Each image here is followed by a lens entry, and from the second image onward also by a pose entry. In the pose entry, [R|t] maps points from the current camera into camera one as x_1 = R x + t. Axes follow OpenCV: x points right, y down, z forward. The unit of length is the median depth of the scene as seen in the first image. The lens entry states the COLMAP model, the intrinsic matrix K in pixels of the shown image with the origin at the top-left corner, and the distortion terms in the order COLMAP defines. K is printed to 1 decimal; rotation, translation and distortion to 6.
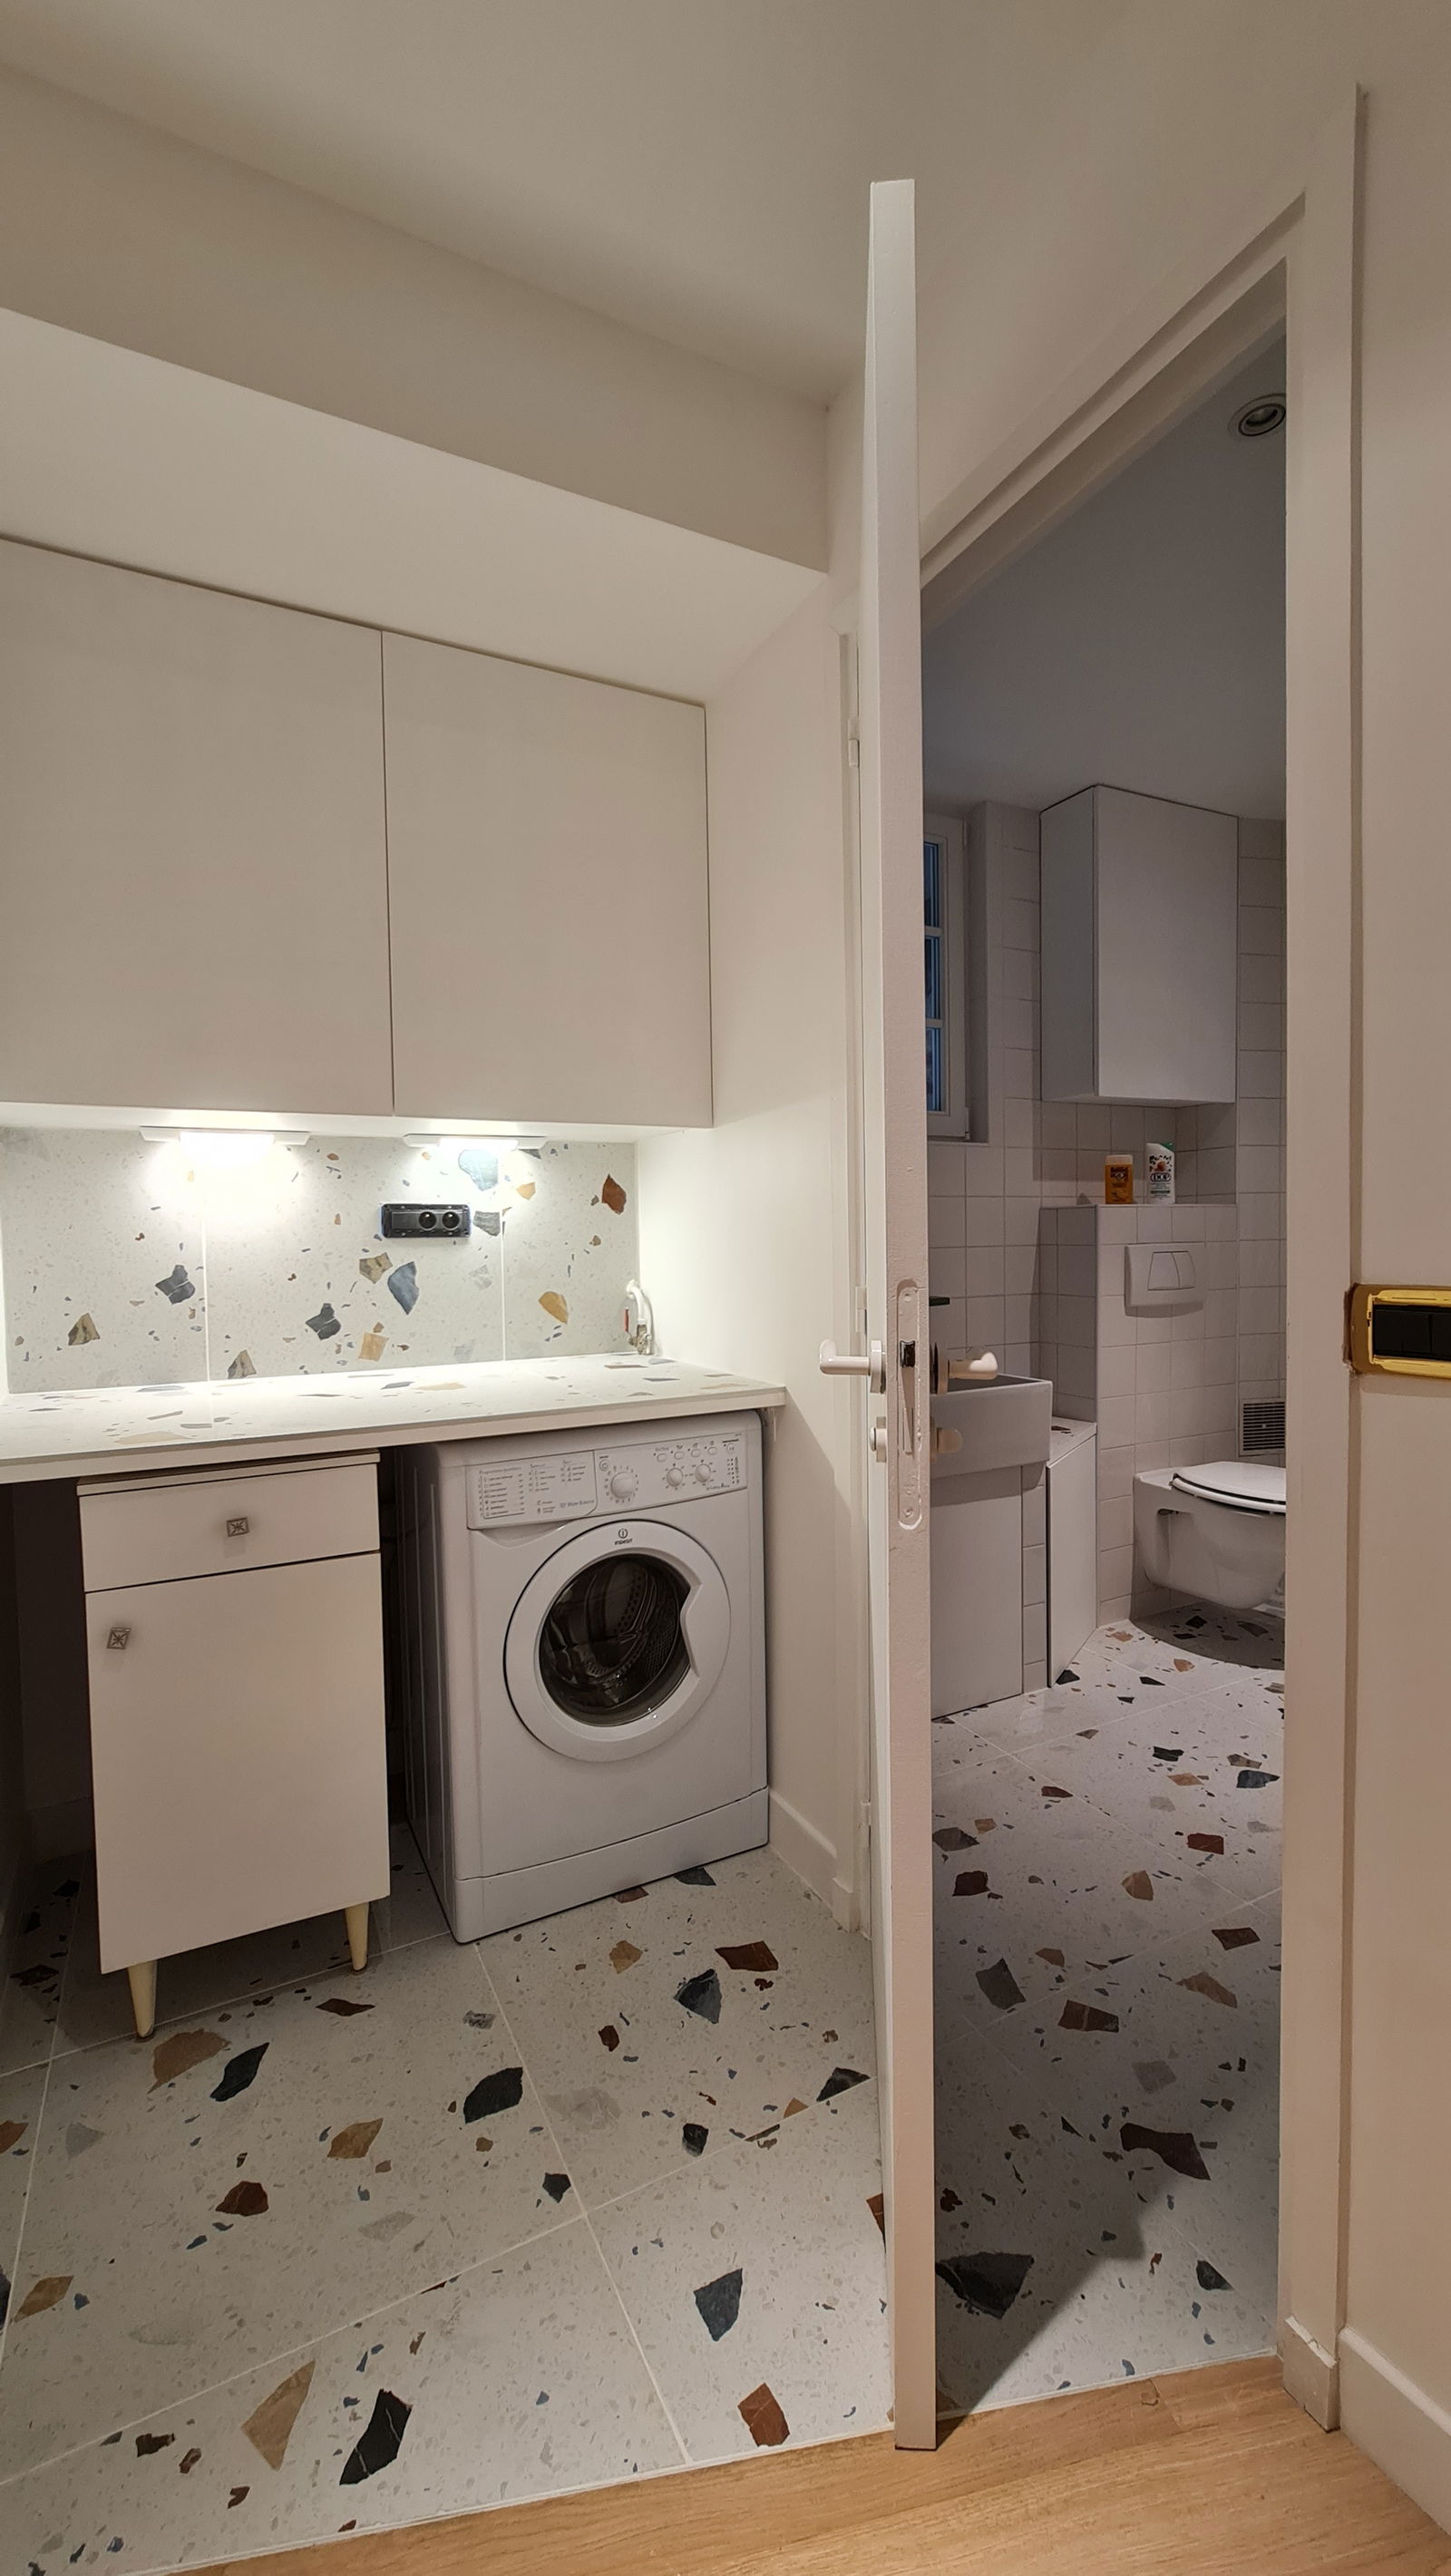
lens RADIAL K [[1067.6, 0, 725.5], [0, 1067.6, 1288.0], [0, 0, 1]] dist [-0.004546, -0.000146]
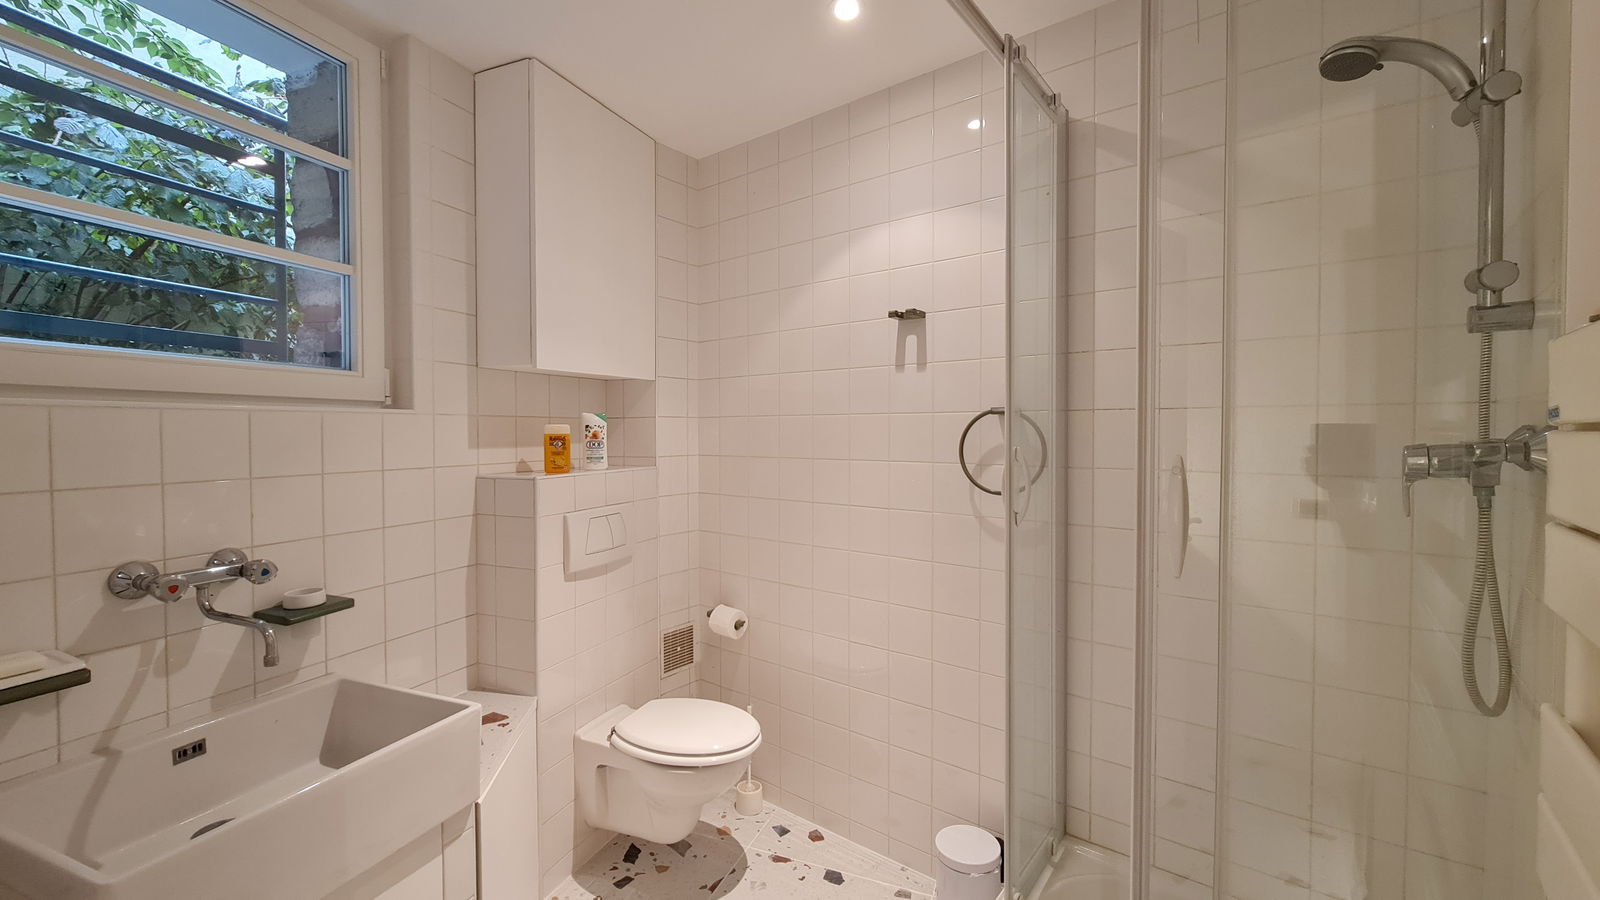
lens RADIAL K [[663.1, 0, 800.0], [0, 663.1, 450.0], [0, 0, 1]] dist [-0.004546, -0.000146]
pose [[0.763524, -0.000532, 0.645780, 0.131838], [0.014445, 0.999764, -0.016255, -0.087121], [-0.645618, 0.021739, 0.763351, 0.353015]]
